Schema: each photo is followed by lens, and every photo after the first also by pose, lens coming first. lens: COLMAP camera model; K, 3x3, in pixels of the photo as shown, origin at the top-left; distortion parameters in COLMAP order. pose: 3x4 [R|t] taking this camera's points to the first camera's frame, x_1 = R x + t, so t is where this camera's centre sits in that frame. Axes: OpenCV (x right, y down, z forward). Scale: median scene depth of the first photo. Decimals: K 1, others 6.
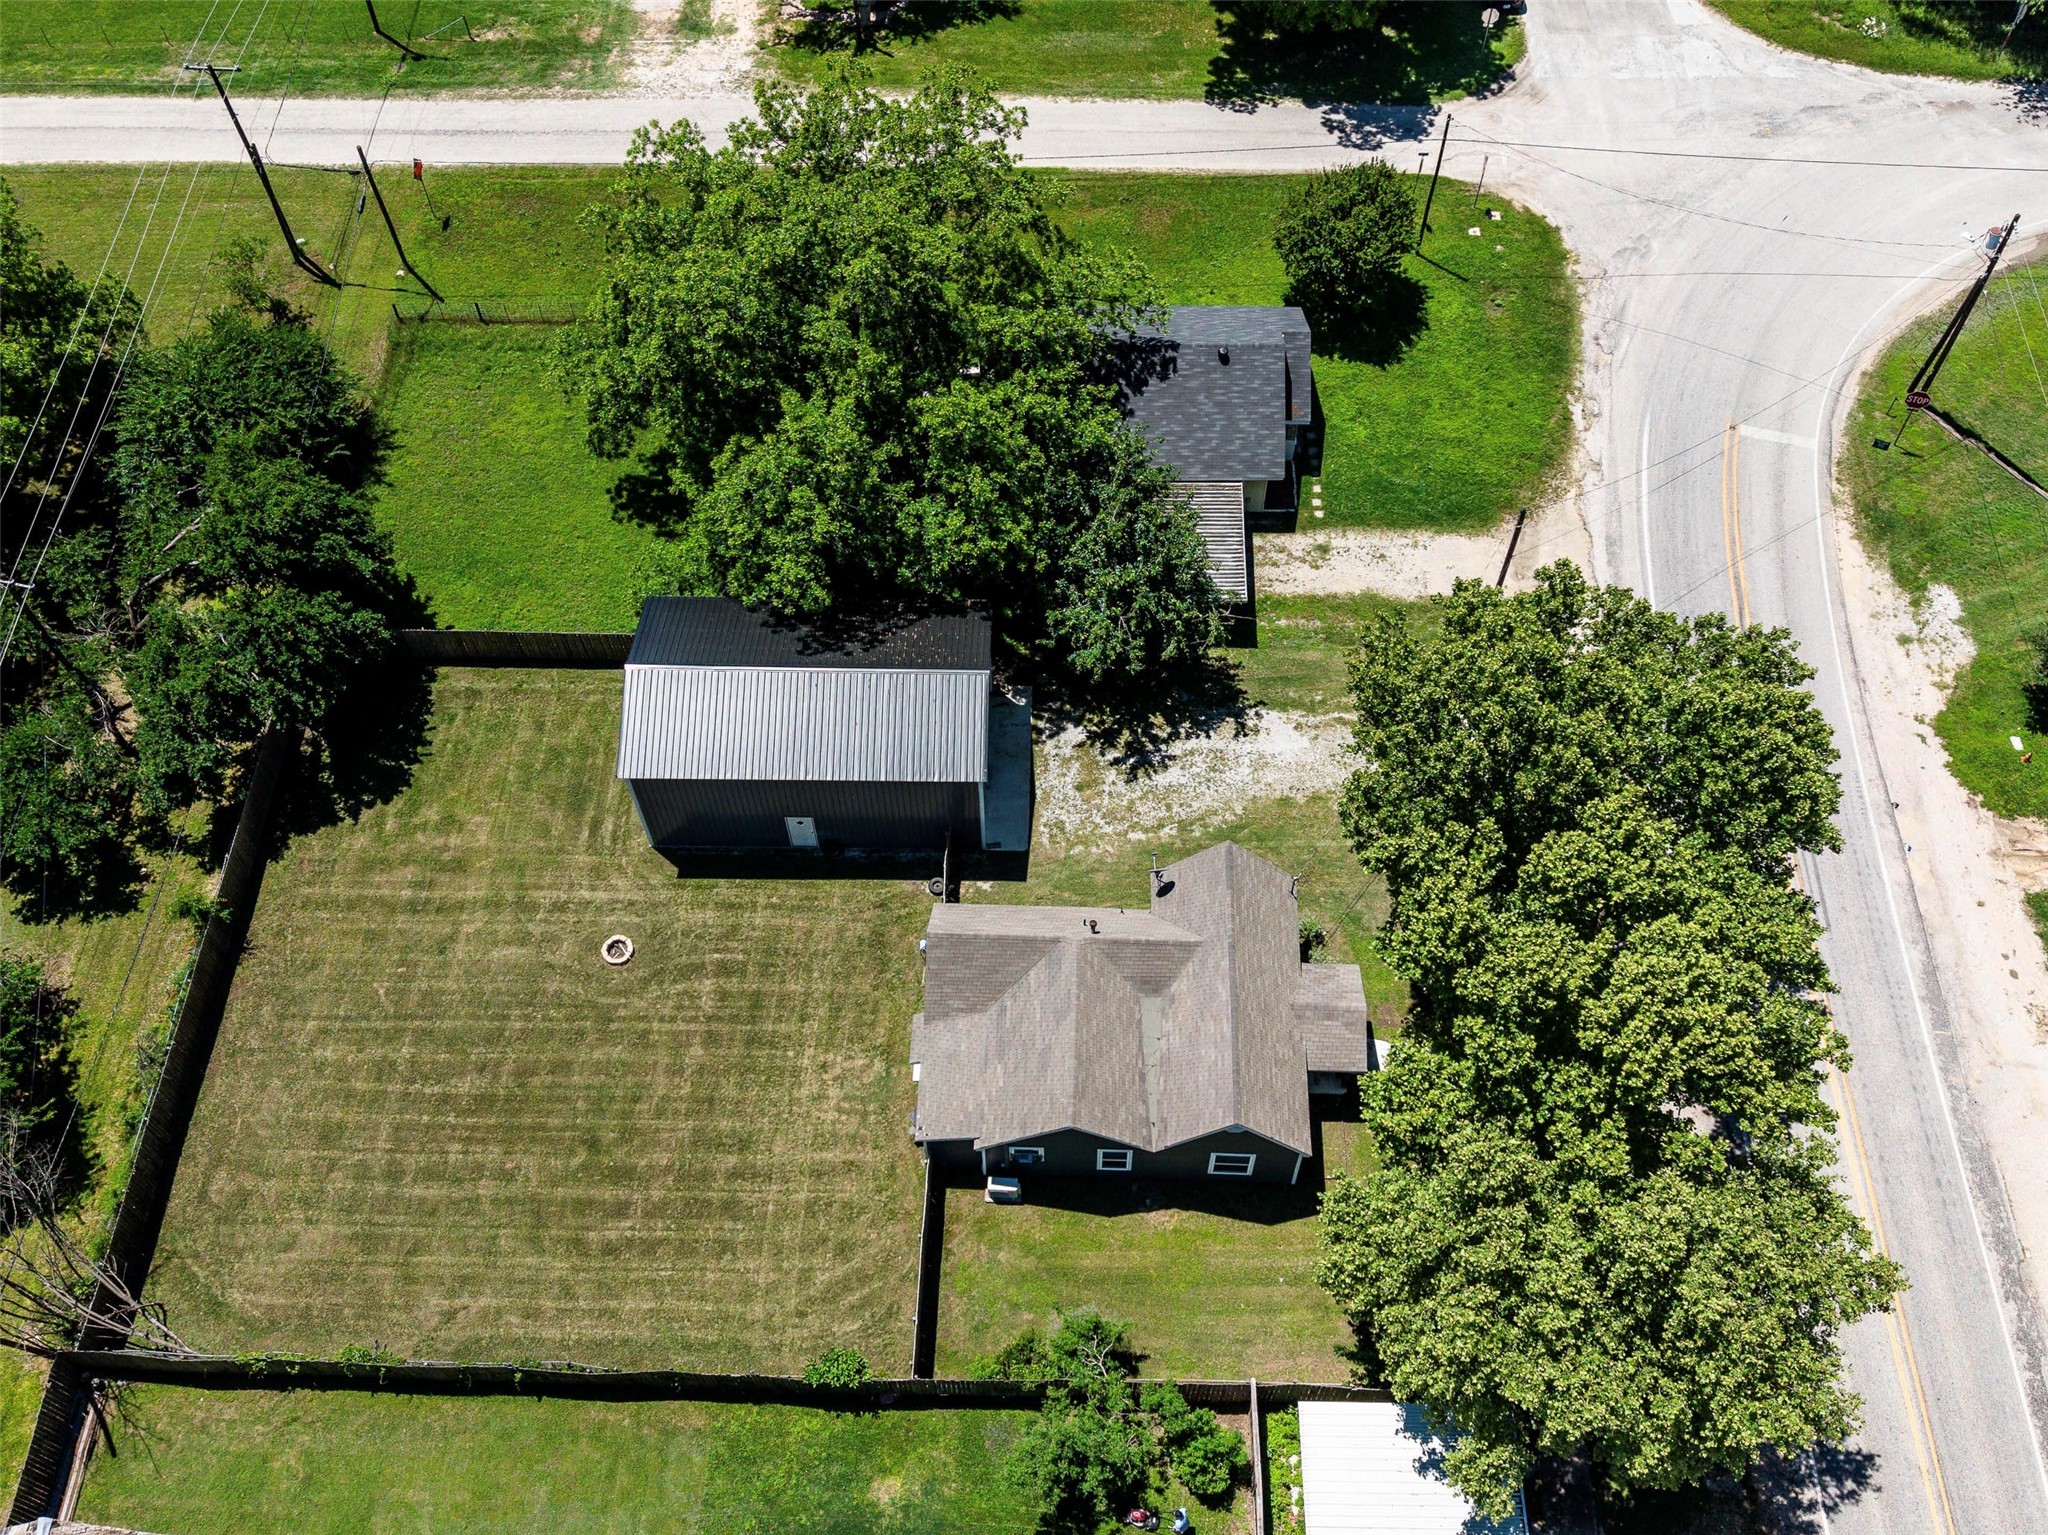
lens RADIAL K [[1787.7, 0, 1024.0], [0, 1787.7, 767.5], [0, 0, 1]] dist [0.078019, -0.137173]
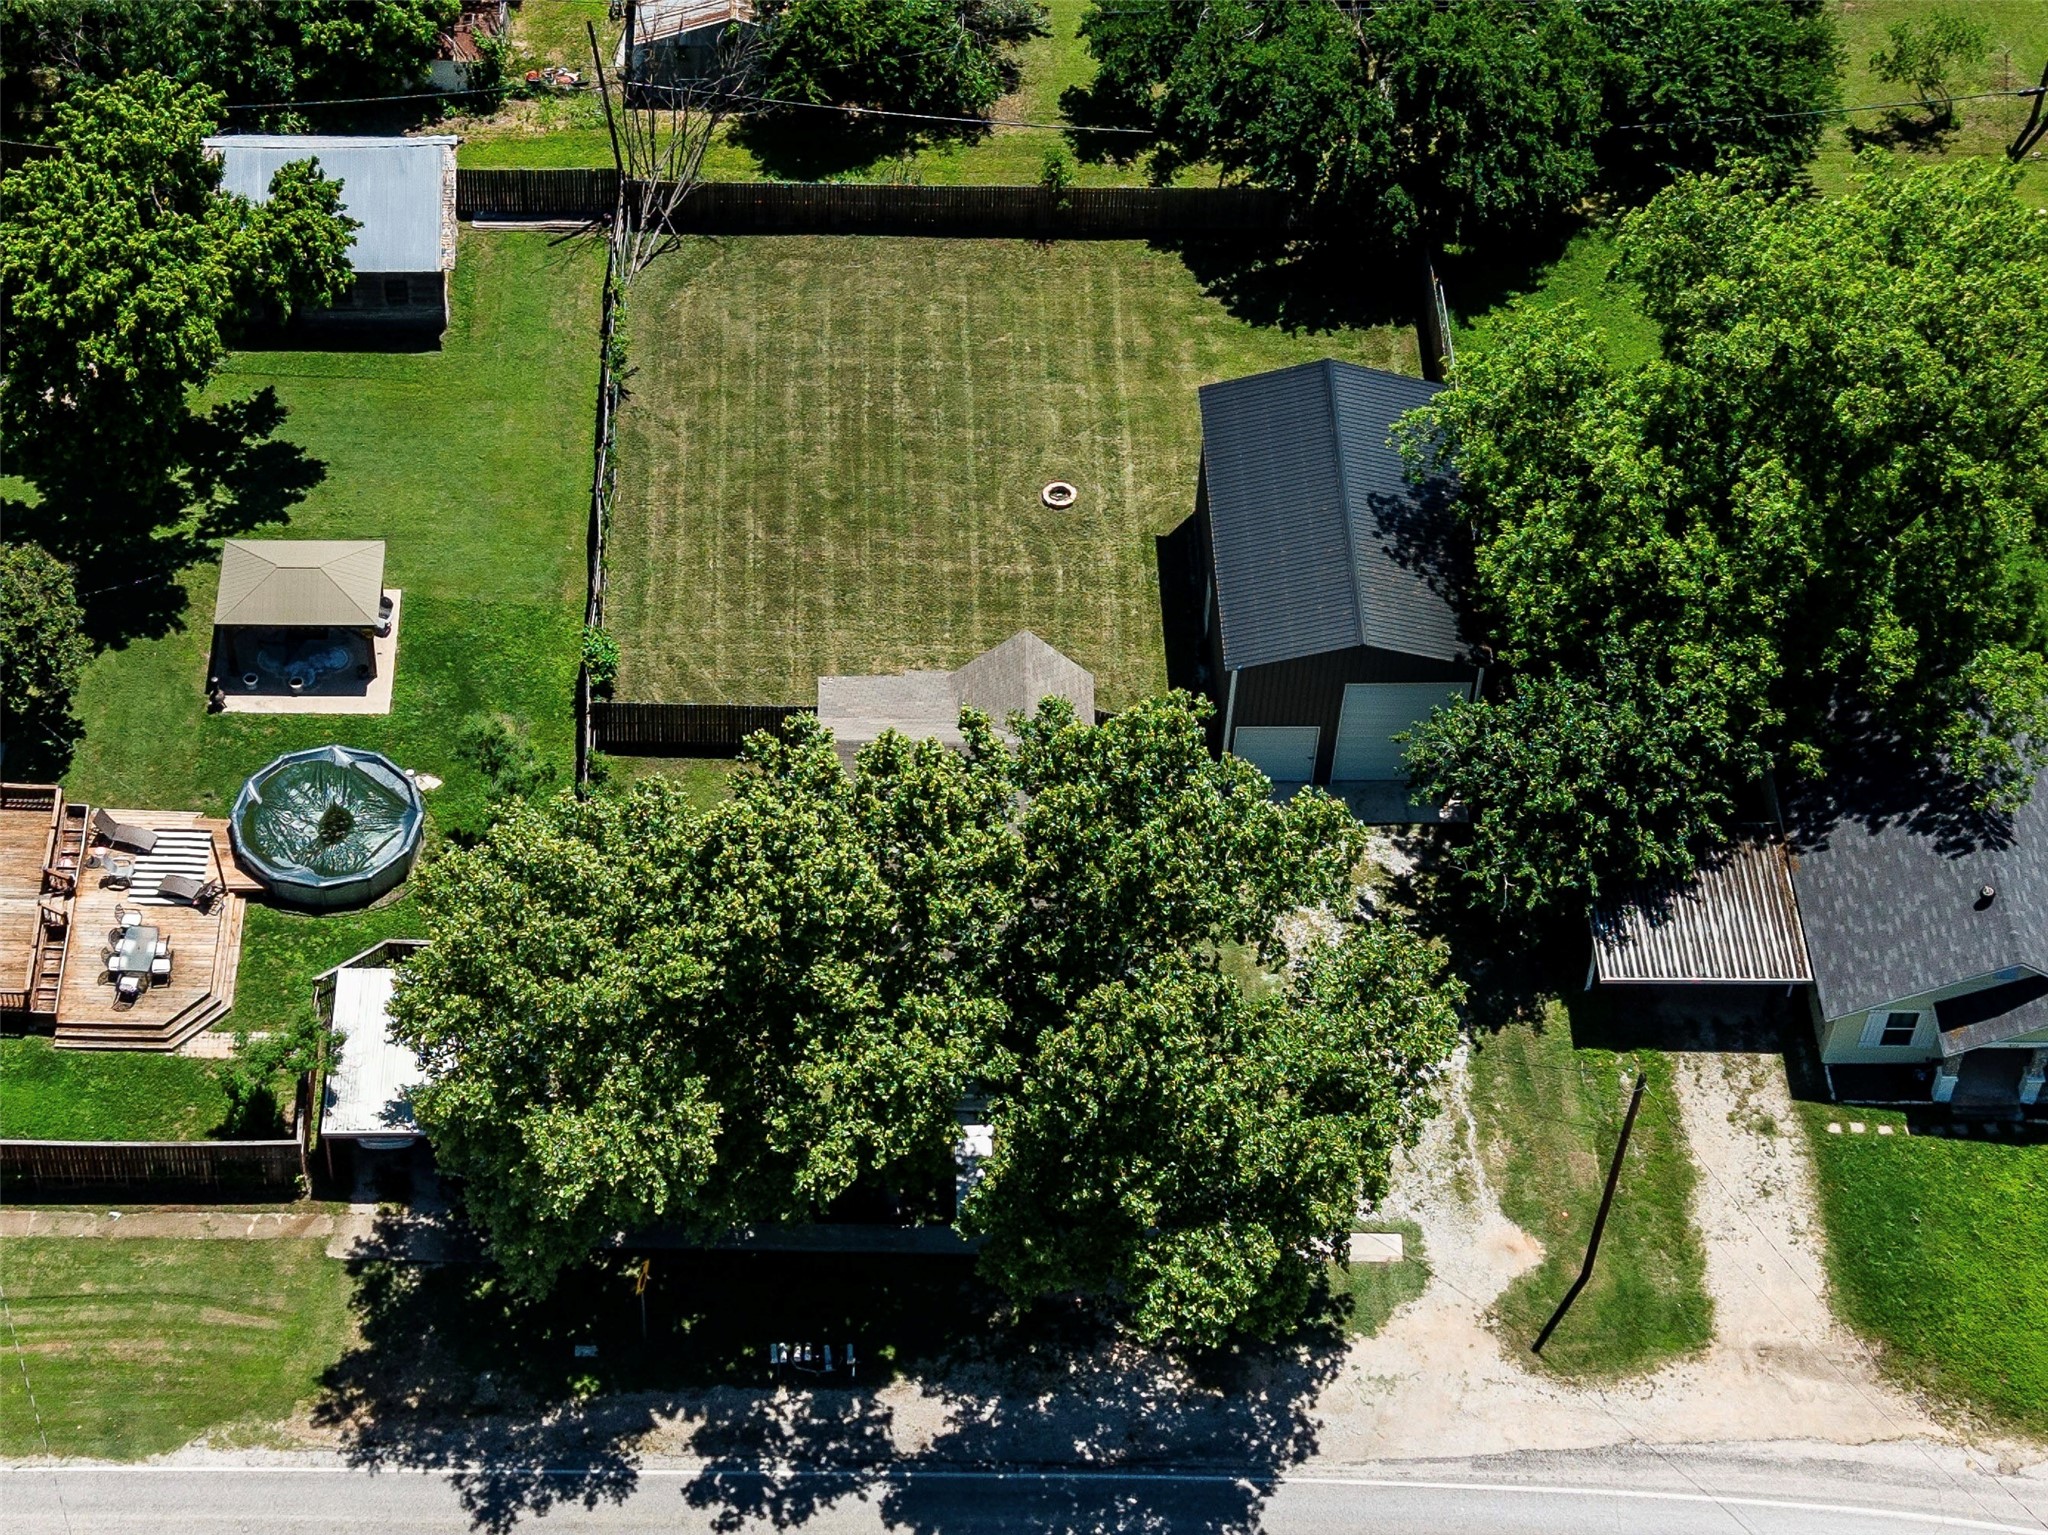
lens RADIAL K [[1787.7, 0, 1024.0], [0, 1787.7, 767.5], [0, 0, 1]] dist [0.078019, -0.137173]
pose [[0.165979, 0.919407, -0.356570, 0.307830], [-0.848780, 0.317271, 0.422980, -0.286134], [0.502020, 0.232443, 0.833034, 0.111579]]
